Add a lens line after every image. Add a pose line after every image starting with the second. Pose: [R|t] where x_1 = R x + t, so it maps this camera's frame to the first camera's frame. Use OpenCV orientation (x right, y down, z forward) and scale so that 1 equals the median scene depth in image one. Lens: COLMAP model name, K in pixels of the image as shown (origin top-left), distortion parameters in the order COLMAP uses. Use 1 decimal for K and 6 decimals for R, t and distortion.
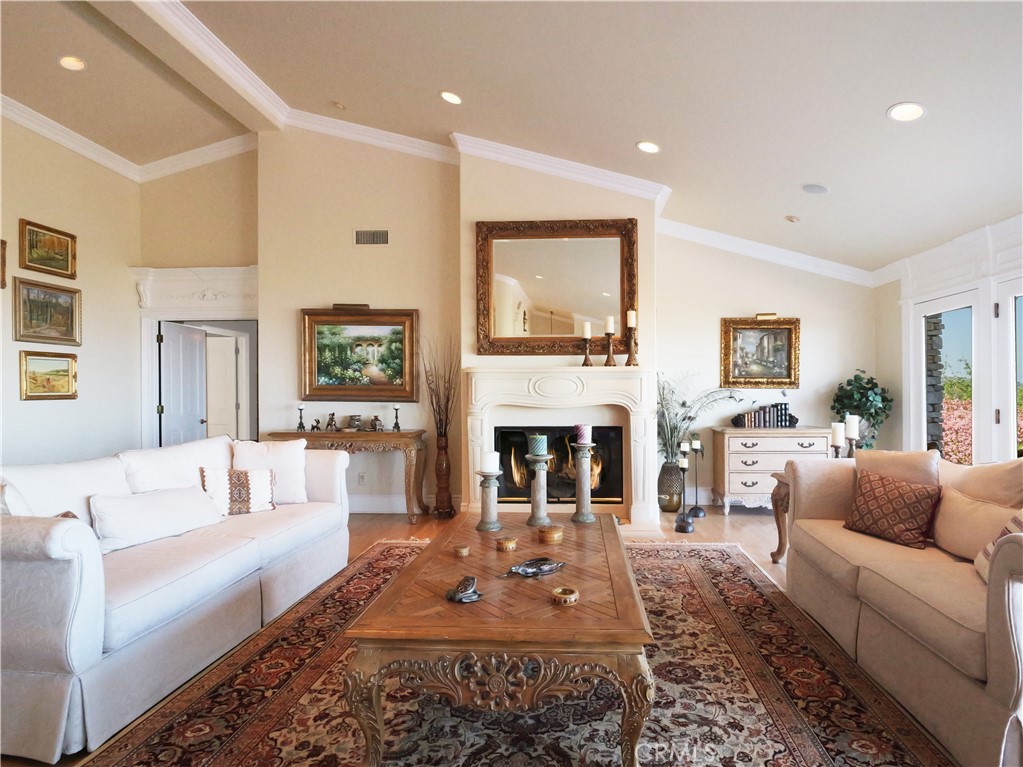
lens RADIAL K [[604.2, 0, 511.8], [0, 604.2, 413.2], [0, 0, 1]] dist [-0.002678, -0.000728]
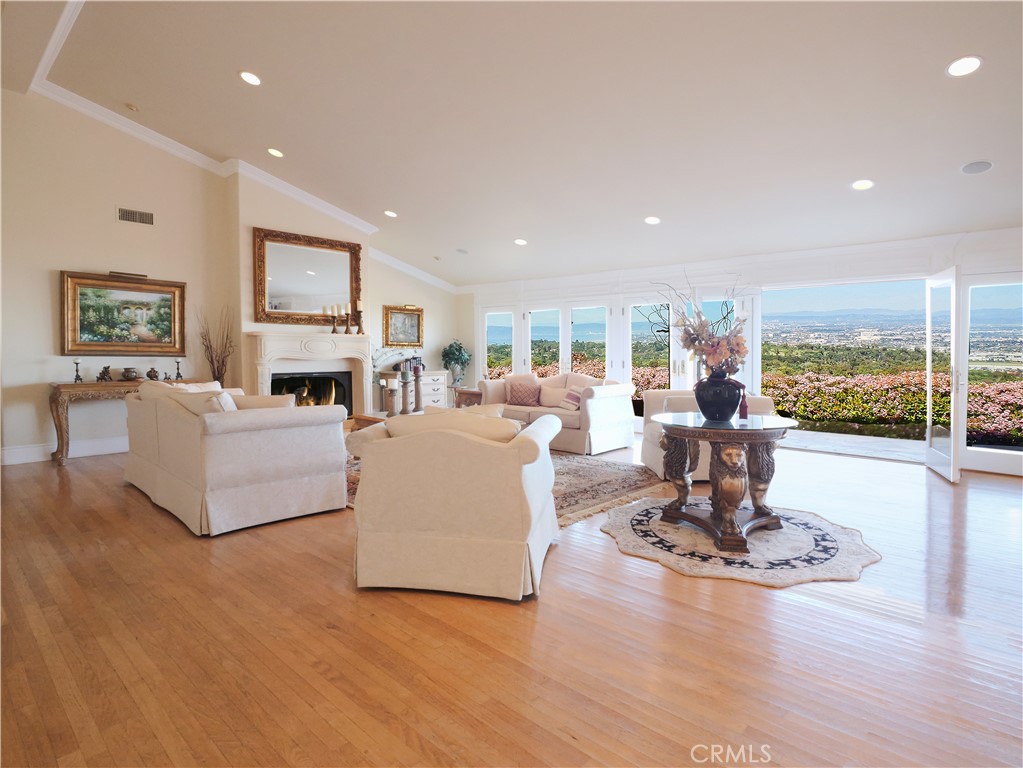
lens RADIAL K [[556.3, 0, 509.9], [0, 556.3, 399.1], [0, 0, 1]] dist [-0.014114, -0.000432]
pose [[0.667516, -0.057141, 0.742400, -0.567677], [0.016720, 0.997950, 0.061776, 0.010115], [-0.744408, -0.028824, 0.667103, -0.273691]]
